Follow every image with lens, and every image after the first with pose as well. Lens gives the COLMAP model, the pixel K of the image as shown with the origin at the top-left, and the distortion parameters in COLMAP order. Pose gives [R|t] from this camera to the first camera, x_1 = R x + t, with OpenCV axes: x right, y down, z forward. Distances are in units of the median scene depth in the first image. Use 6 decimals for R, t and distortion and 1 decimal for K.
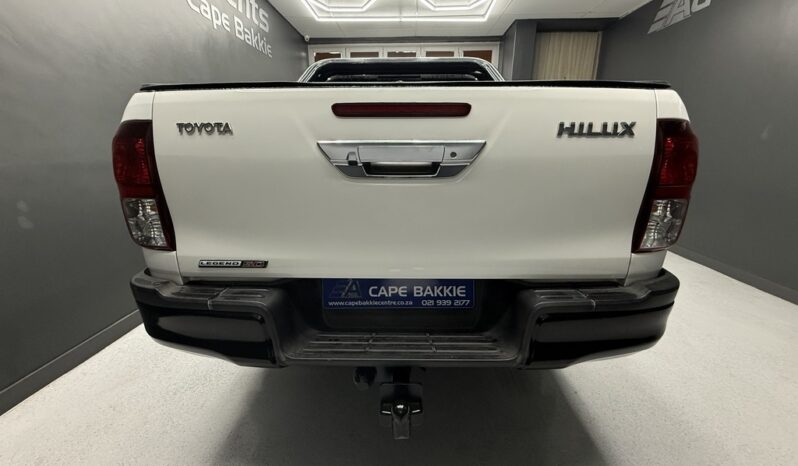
lens RADIAL K [[317.0, 0, 397.5], [0, 317.0, 235.1], [0, 0, 1]] dist [-0.004529, 0.001059]
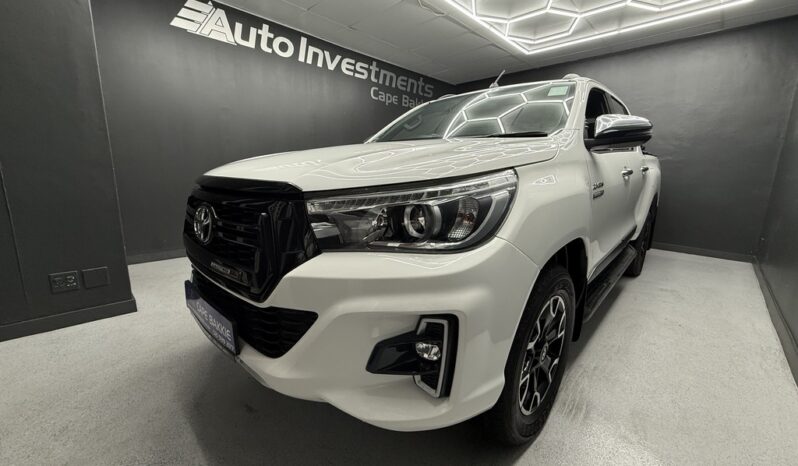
lens RADIAL K [[317.0, 0, 397.7], [0, 317.0, 232.9], [0, 0, 1]] dist [-0.004529, 0.001059]
pose [[-0.735989, -0.143355, 0.661641, -0.395956], [0.163899, 0.910519, 0.379595, -0.493335], [-0.656854, 0.387820, -0.646636, 1.896941]]
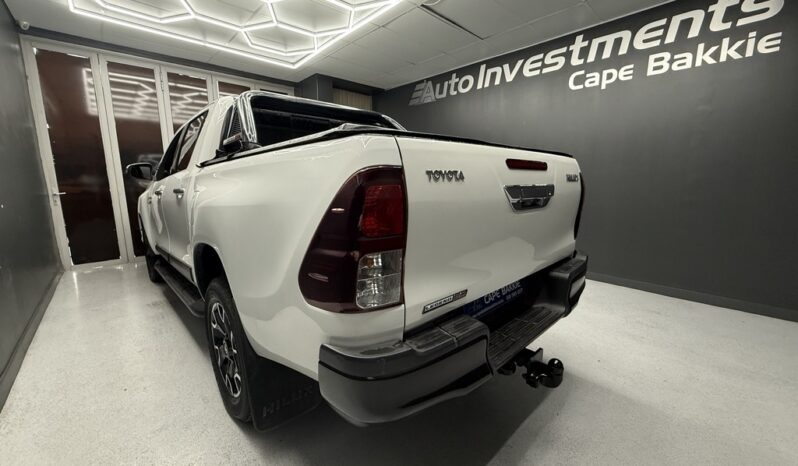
lens RADIAL K [[317.0, 0, 400.3], [0, 317.0, 232.7], [0, 0, 1]] dist [-0.004529, 0.001059]
pose [[0.709451, -0.118229, 0.694767, -0.437424], [0.192810, 0.980778, -0.029985, -0.041538], [-0.677867, 0.155231, 0.718609, 0.103308]]
